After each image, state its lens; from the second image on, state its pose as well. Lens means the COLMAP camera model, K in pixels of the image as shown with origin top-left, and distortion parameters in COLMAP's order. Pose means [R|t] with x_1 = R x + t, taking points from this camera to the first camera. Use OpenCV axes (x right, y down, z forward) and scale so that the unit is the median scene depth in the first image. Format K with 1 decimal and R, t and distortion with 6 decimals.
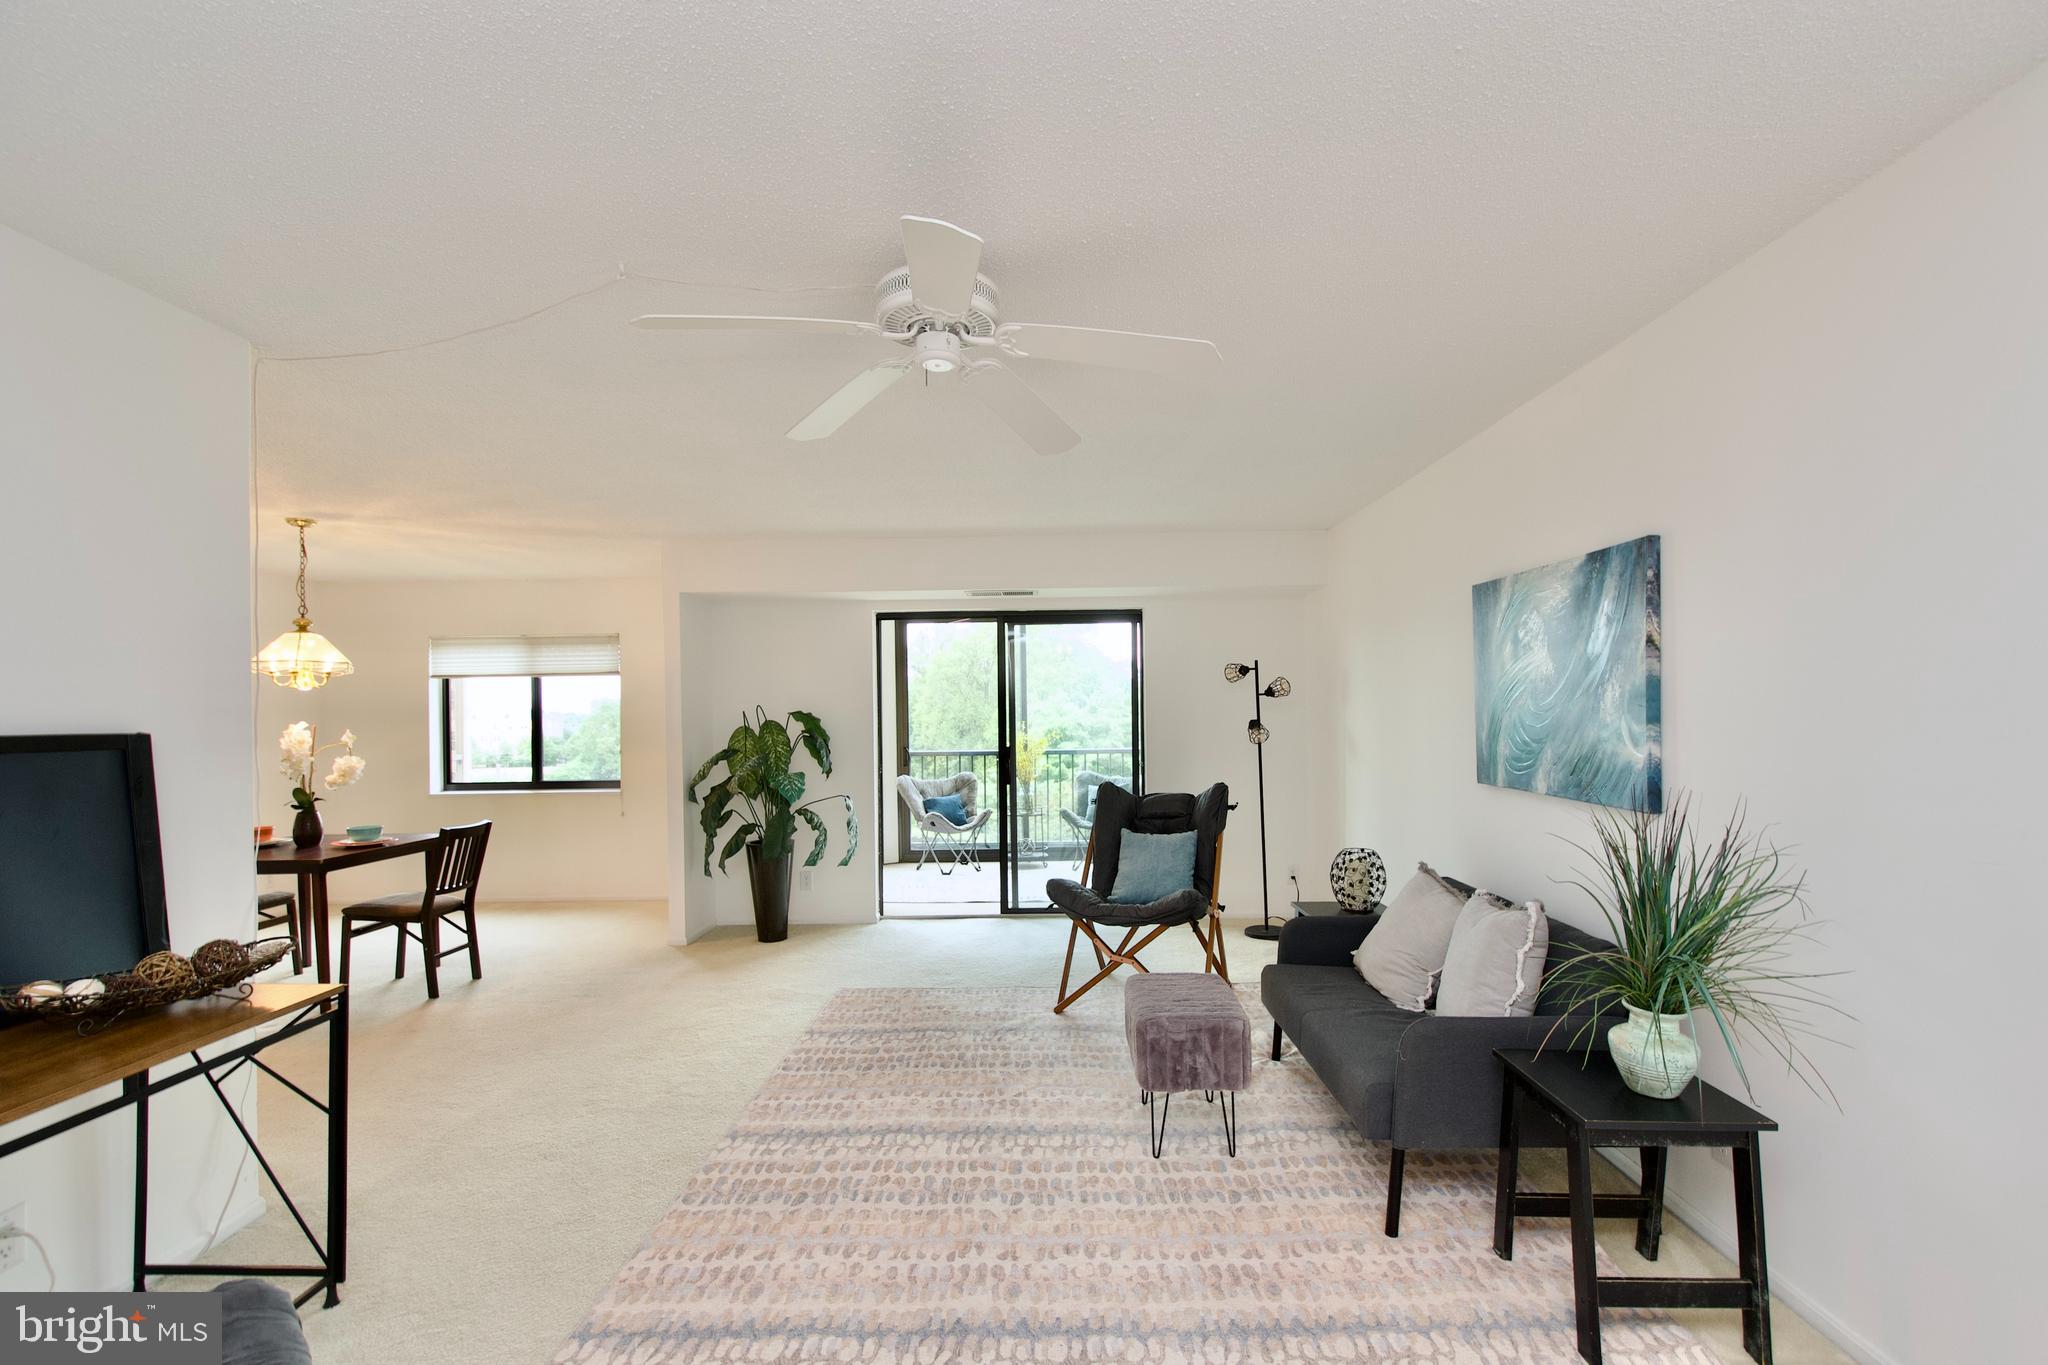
lens RADIAL K [[895.7, 0, 1035.1], [0, 895.7, 718.7], [0, 0, 1]] dist [-0.011501, -0.001293]
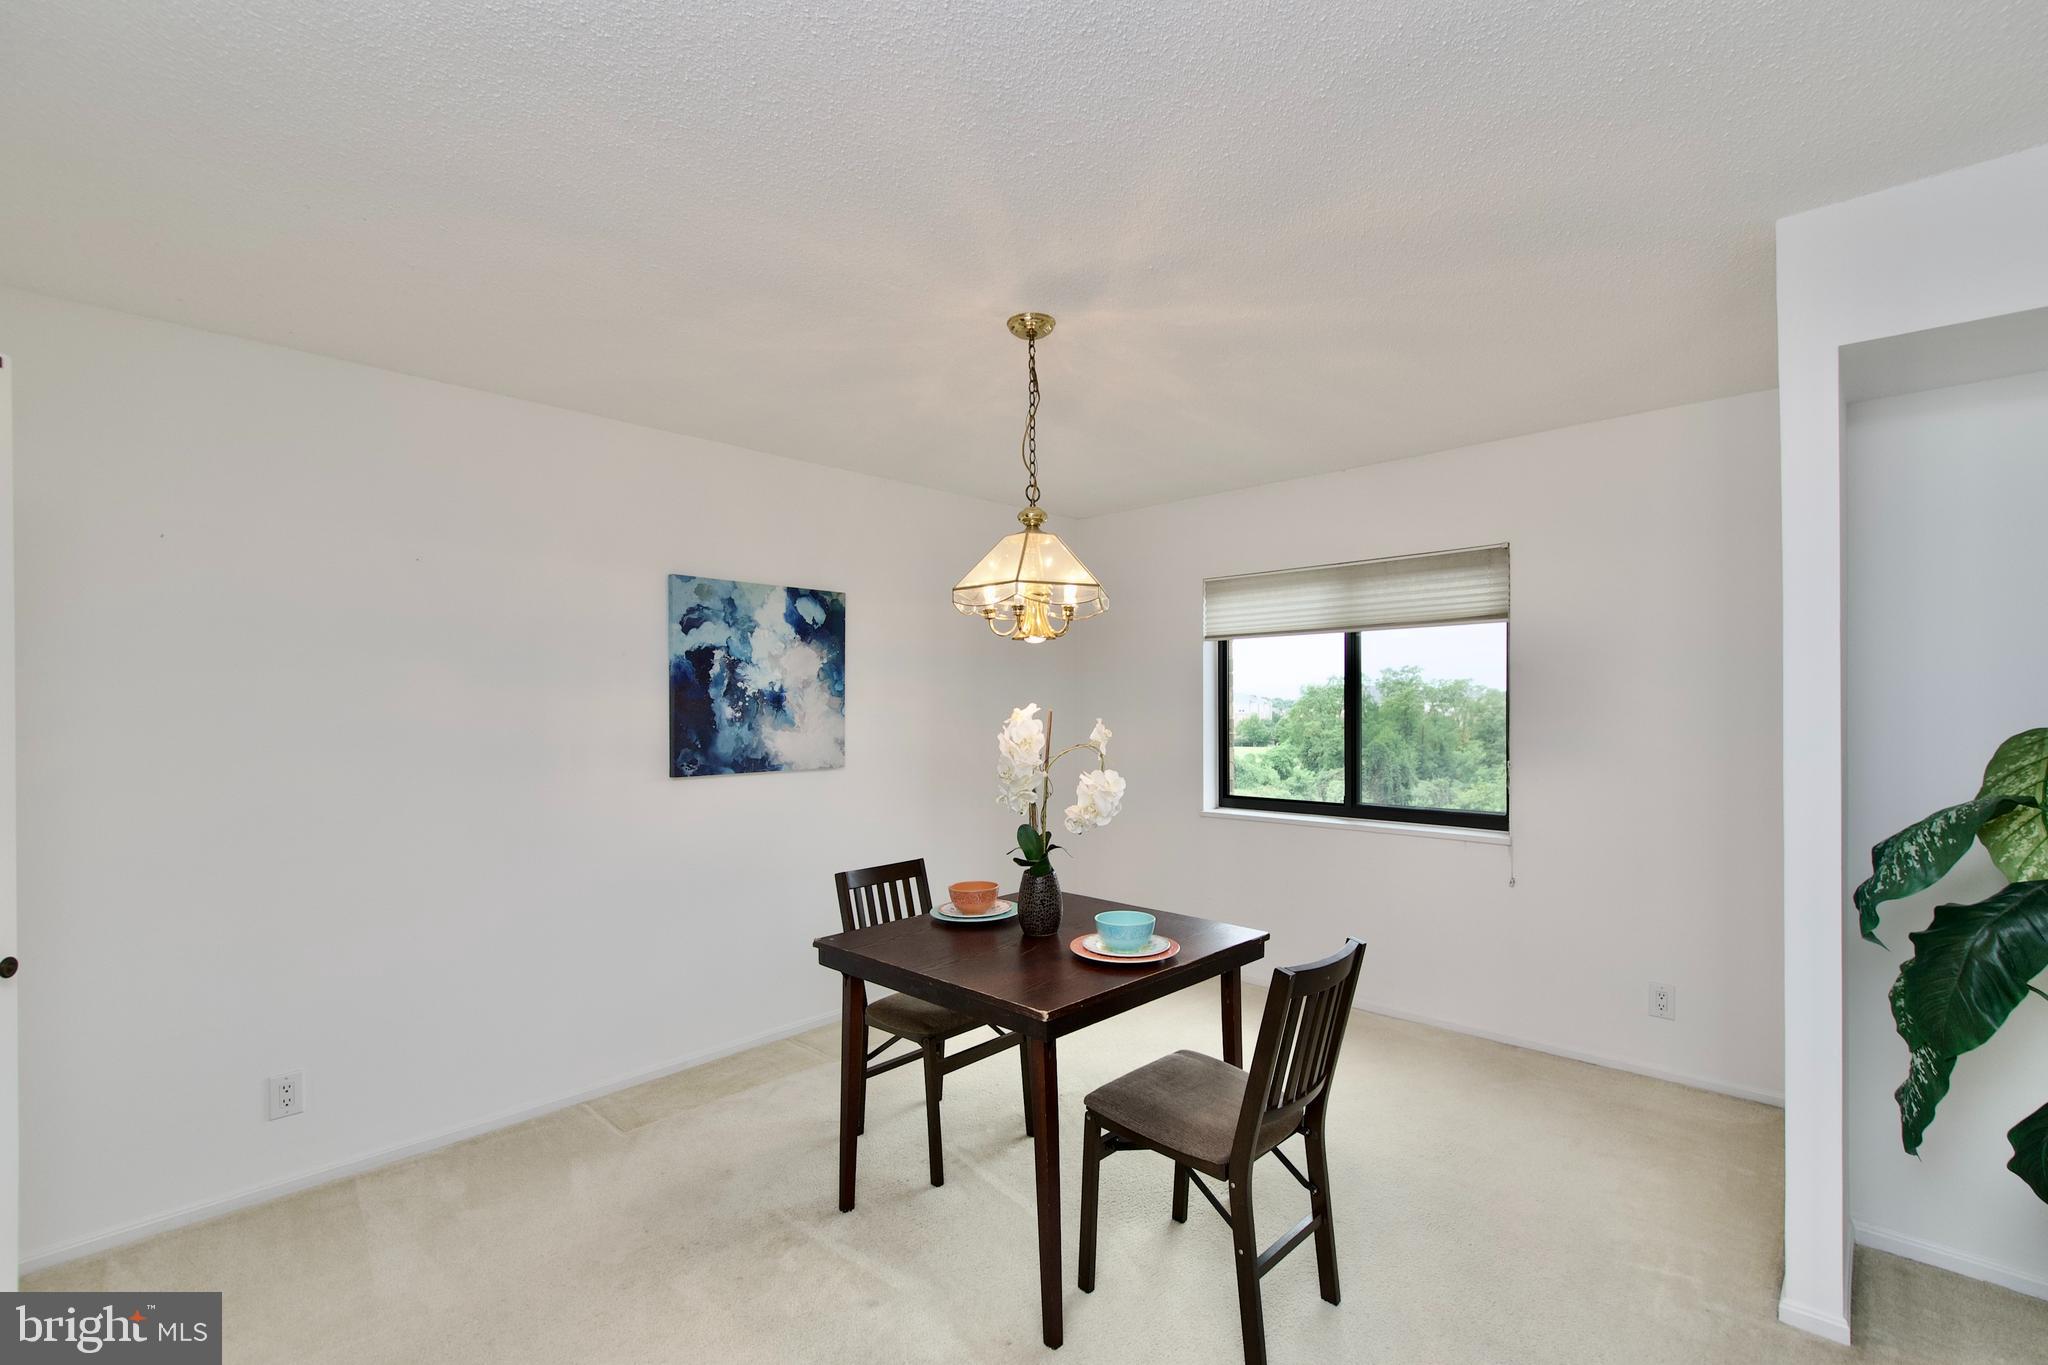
lens RADIAL K [[895.7, 0, 1040.7], [0, 895.7, 689.4], [0, 0, 1]] dist [-0.011501, -0.001293]
pose [[0.740513, -0.002099, -0.672039, -0.381316], [-0.008604, 0.999884, -0.012603, 0.001552], [0.671987, 0.015115, 0.740408, 0.502465]]
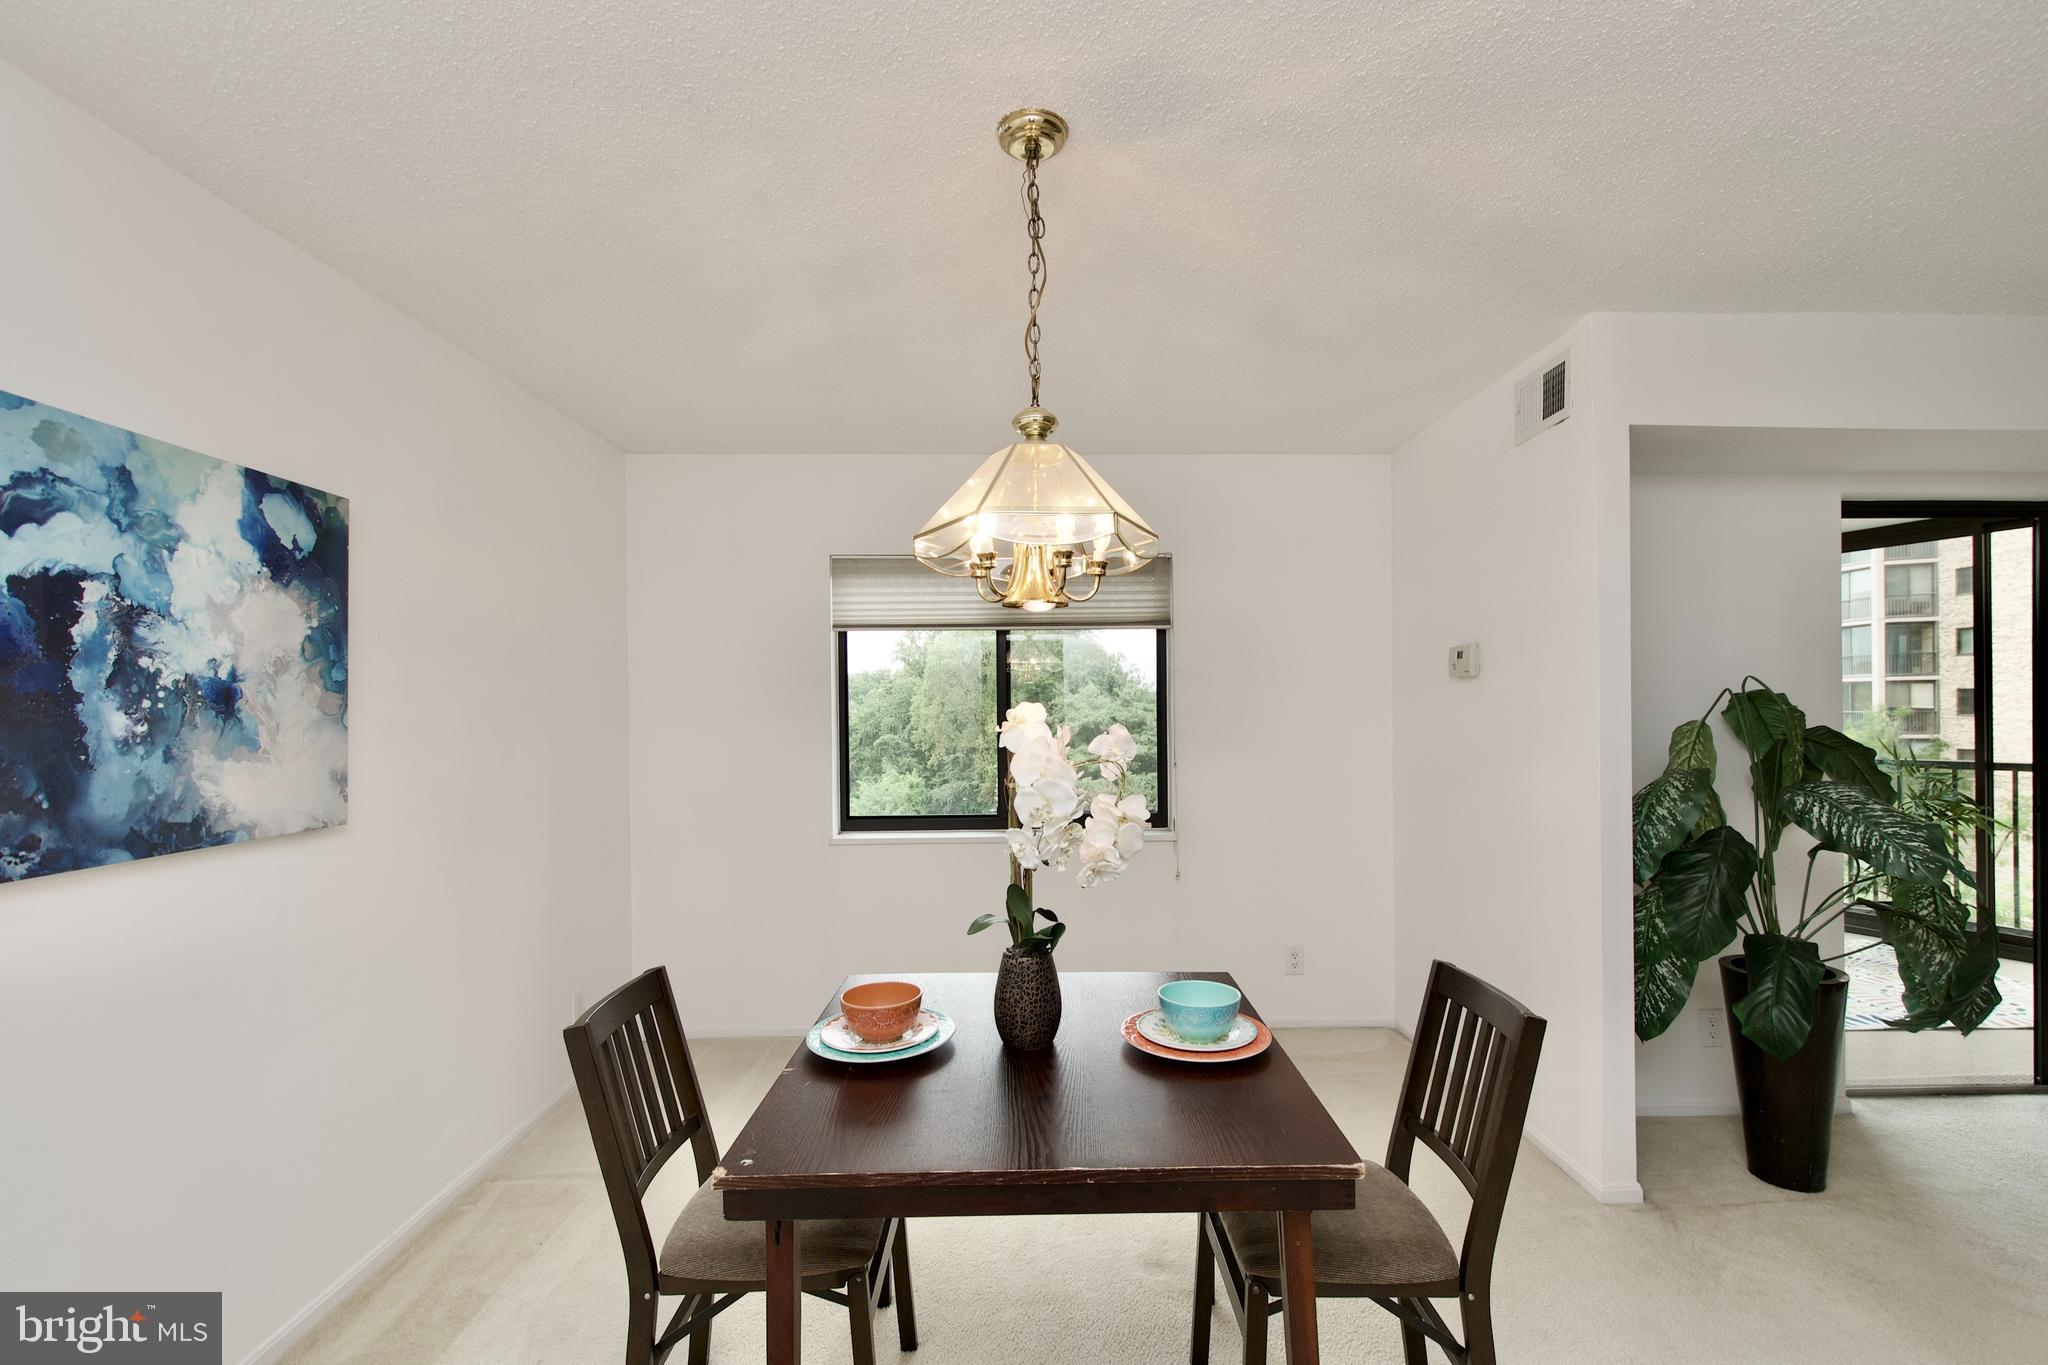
lens RADIAL K [[895.7, 0, 1034.2], [0, 895.7, 696.8], [0, 0, 1]] dist [-0.011501, -0.001293]
pose [[0.998958, 0.006050, 0.045228, -0.703502], [-0.005241, 0.999825, -0.017974, 0.006756], [-0.045329, 0.017718, 0.998815, 0.533832]]
